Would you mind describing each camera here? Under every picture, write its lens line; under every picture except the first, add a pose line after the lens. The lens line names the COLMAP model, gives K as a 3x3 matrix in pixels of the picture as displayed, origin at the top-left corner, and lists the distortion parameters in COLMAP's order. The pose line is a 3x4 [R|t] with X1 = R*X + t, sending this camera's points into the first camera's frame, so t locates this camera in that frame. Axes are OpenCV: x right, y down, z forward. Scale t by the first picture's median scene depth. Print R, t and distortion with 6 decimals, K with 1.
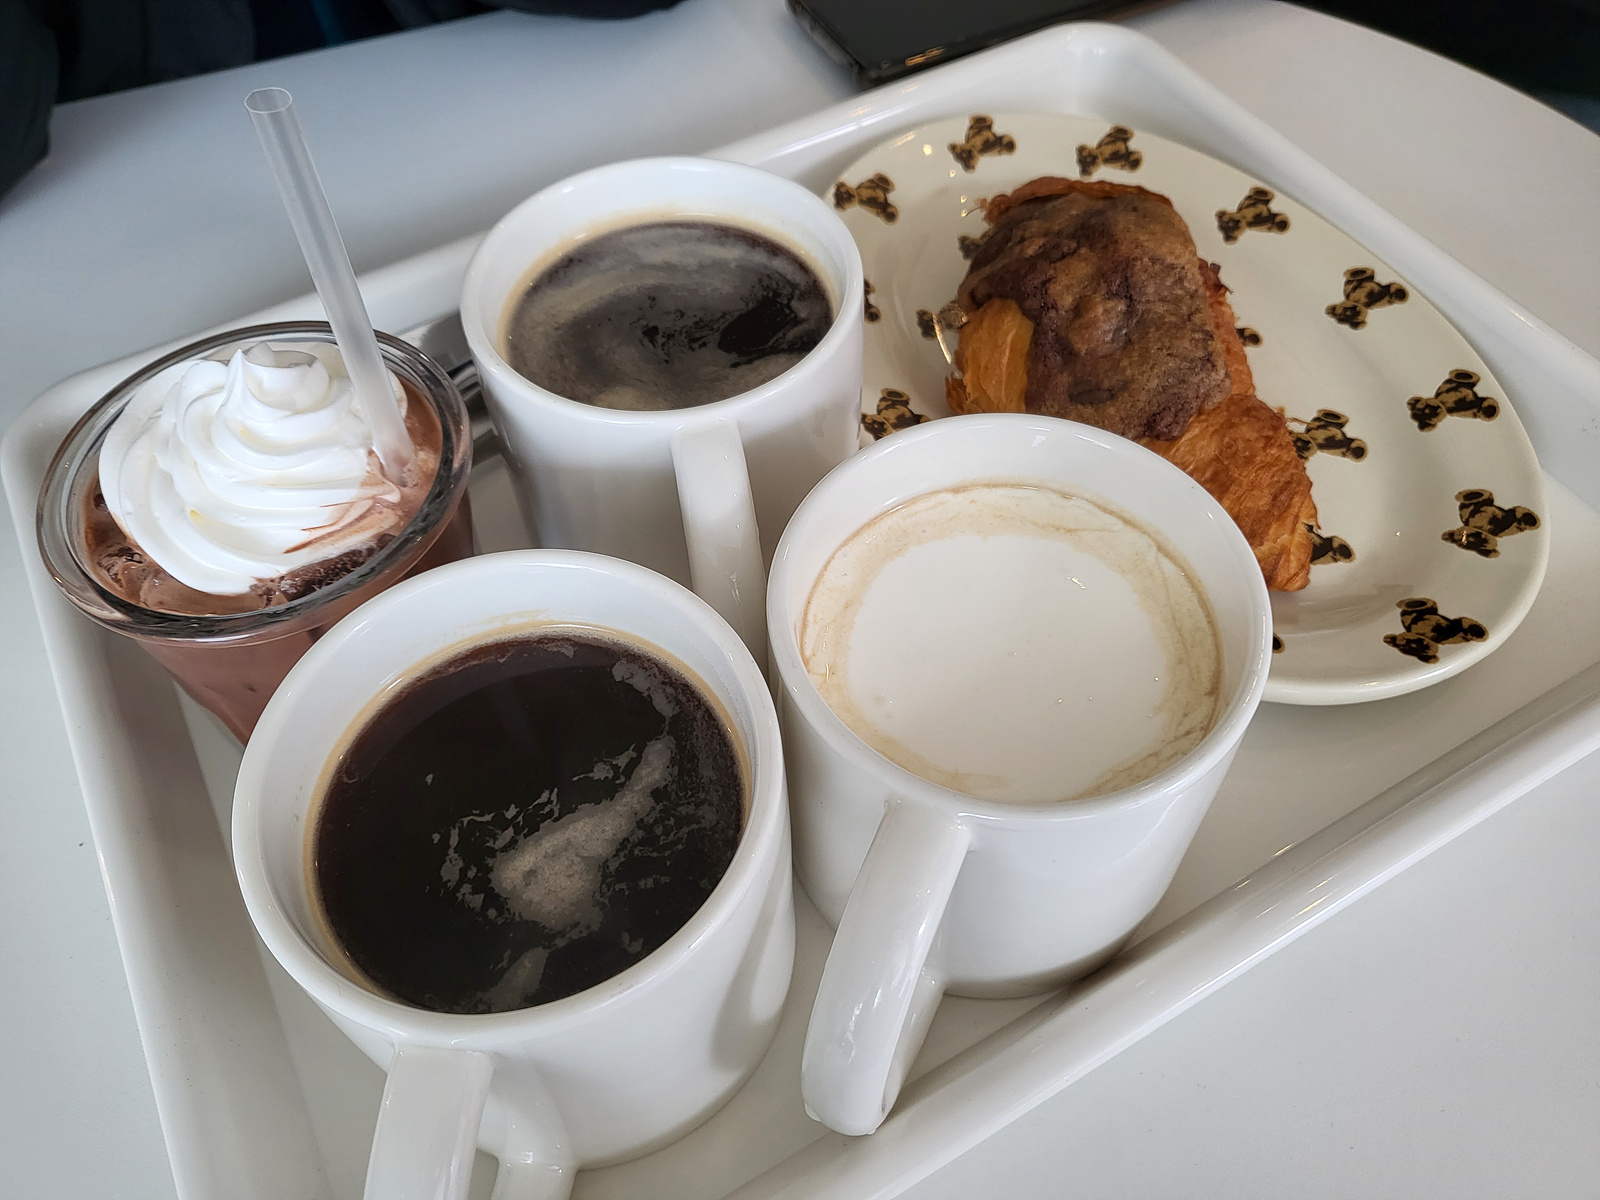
lens RADIAL K [[1213.4, 0, 837.1], [0, 1213.4, 596.4], [0, 0, 1]] dist [-0.043936, 0.120411]
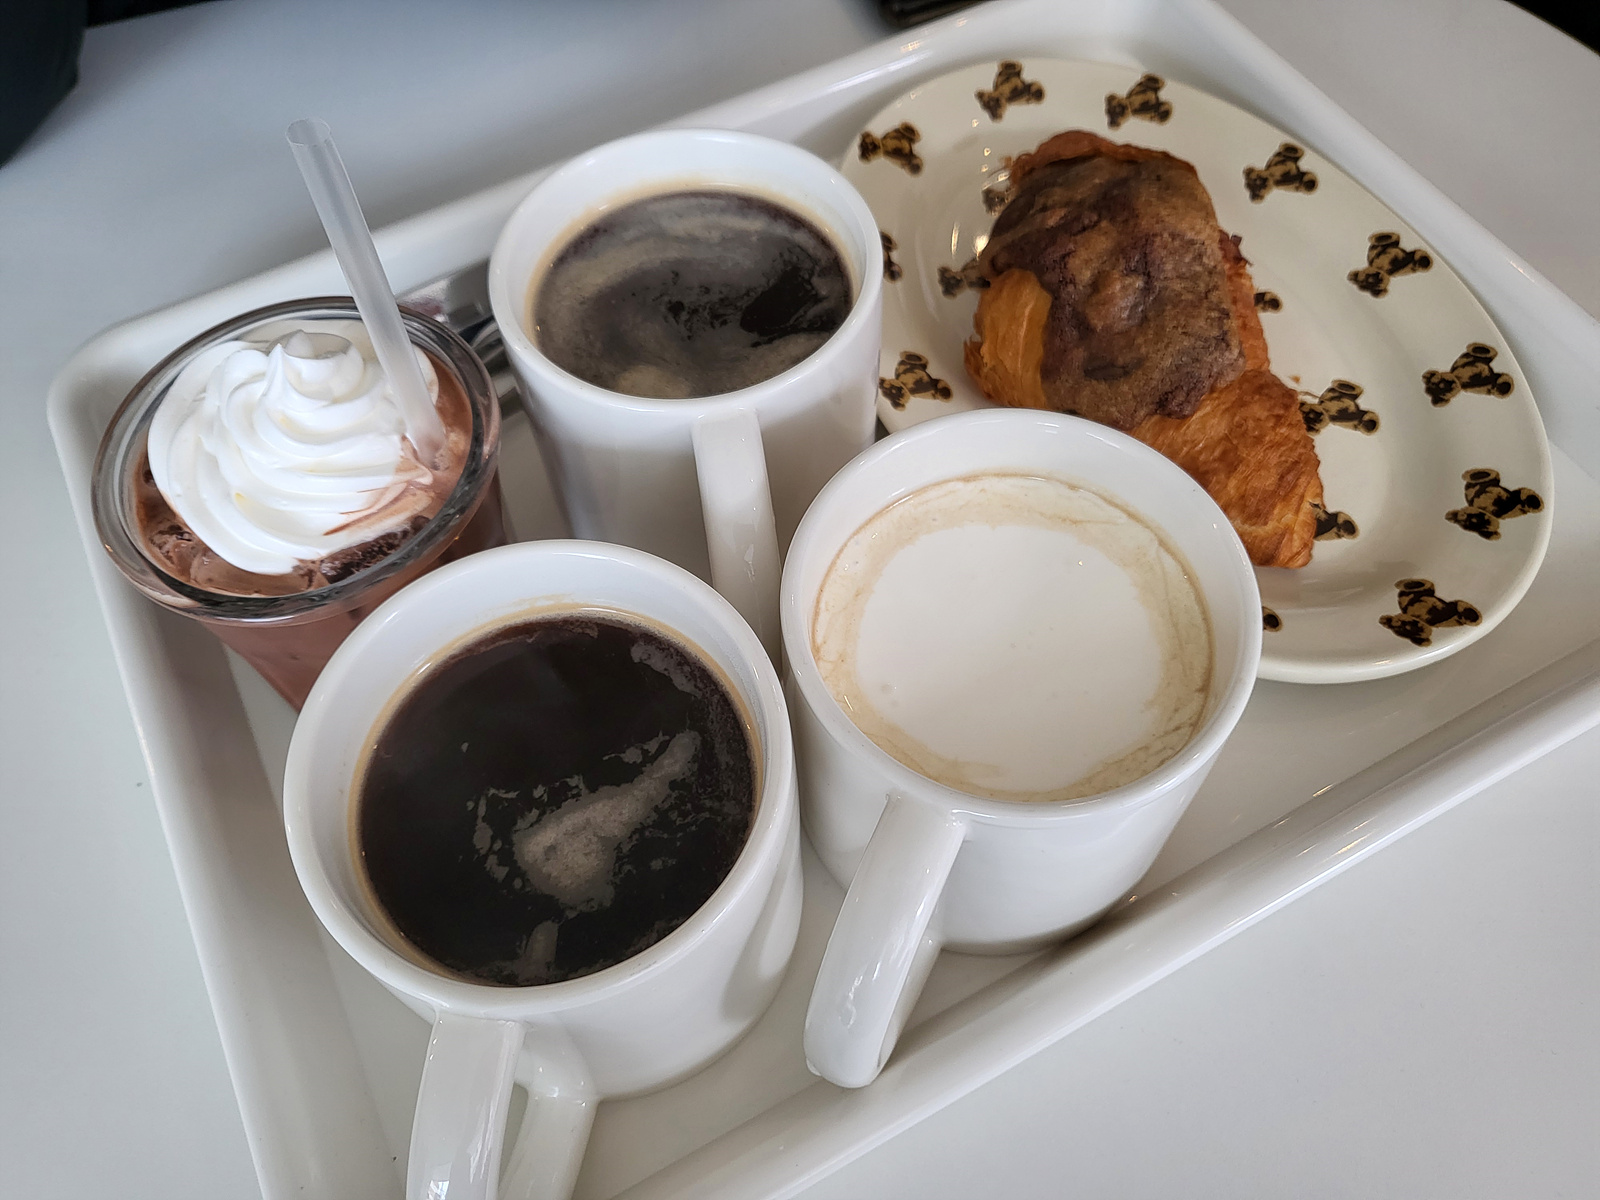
lens RADIAL K [[1213.4, 0, 837.1], [0, 1213.4, 596.4], [0, 0, 1]] dist [-0.043936, 0.120411]
pose [[0.999583, 0.022447, -0.018169, 0.007550], [-0.020698, 0.995608, 0.091305, -0.069087], [0.020139, -0.090890, 0.995657, -0.034557]]
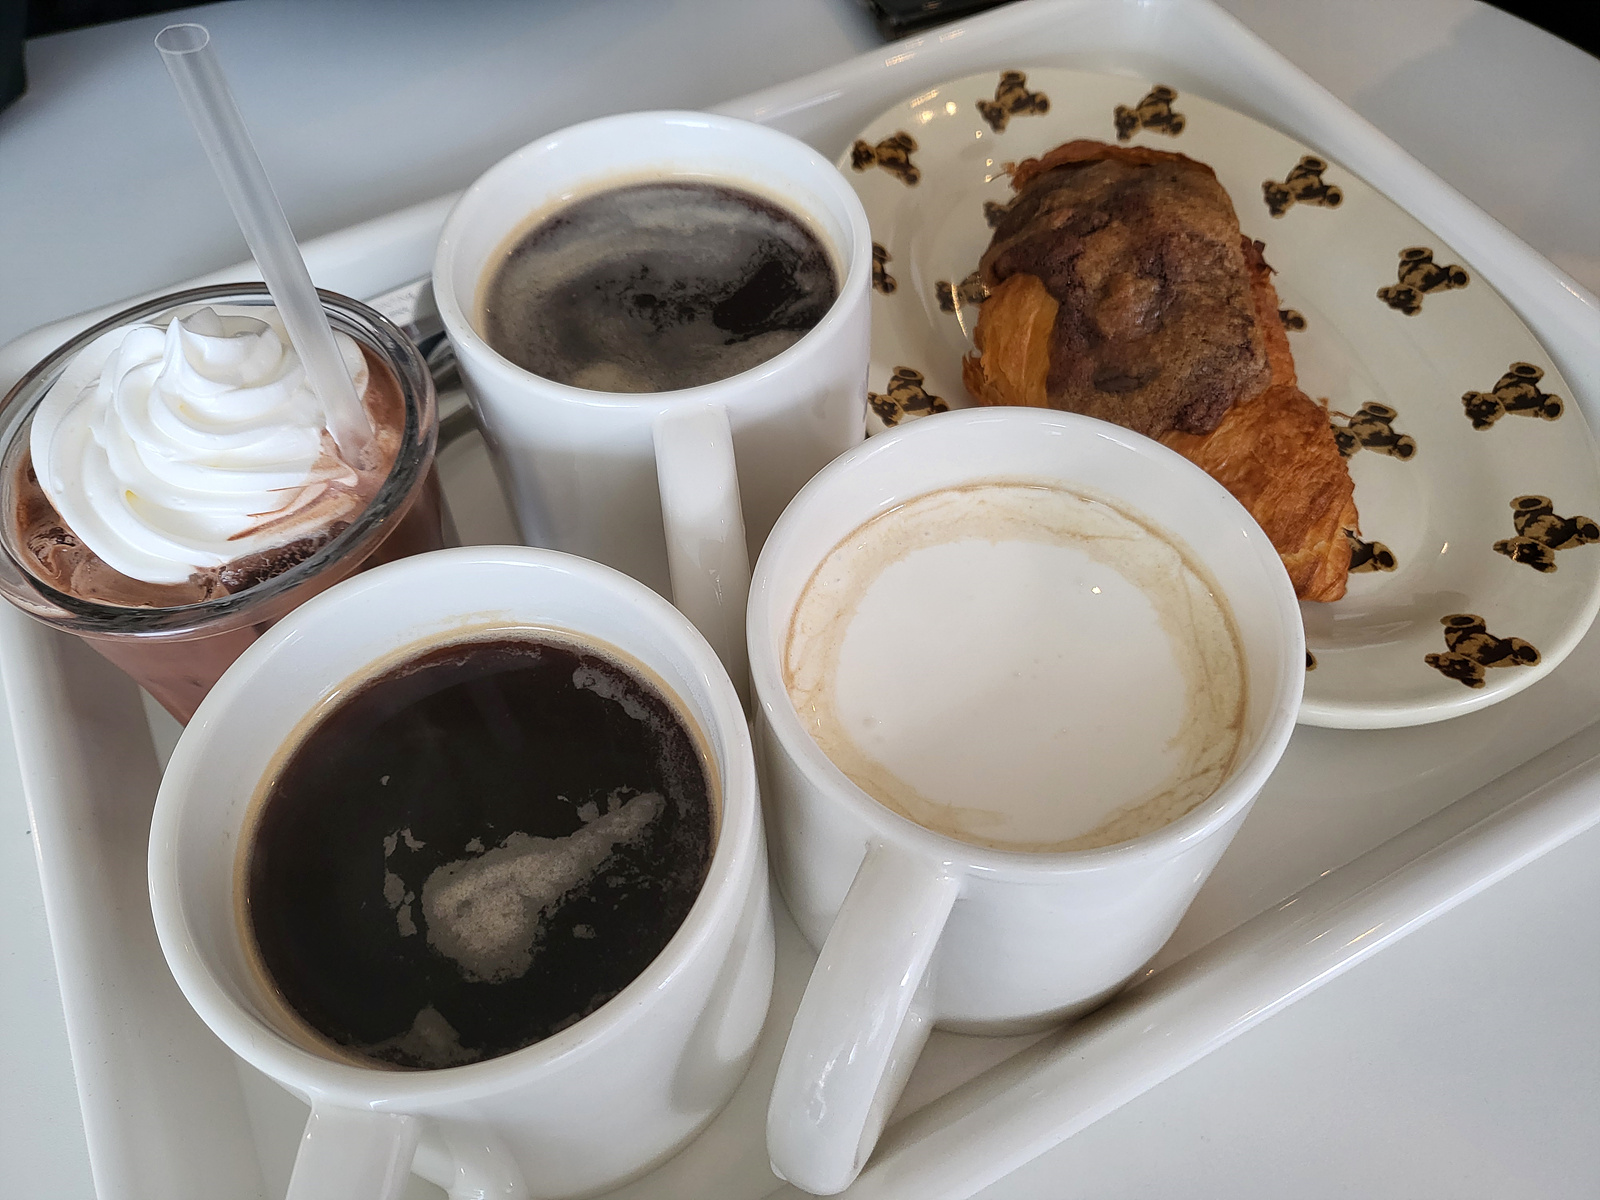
lens RADIAL K [[1221.2, 0, 837.7], [0, 1221.2, 601.0], [0, 0, 1]] dist [-0.058059, 0.137459]
pose [[0.999325, 0.031057, -0.019610, 0.020610], [-0.030276, 0.998783, 0.038939, -0.031033], [0.020795, -0.038319, 0.999049, 0.065862]]
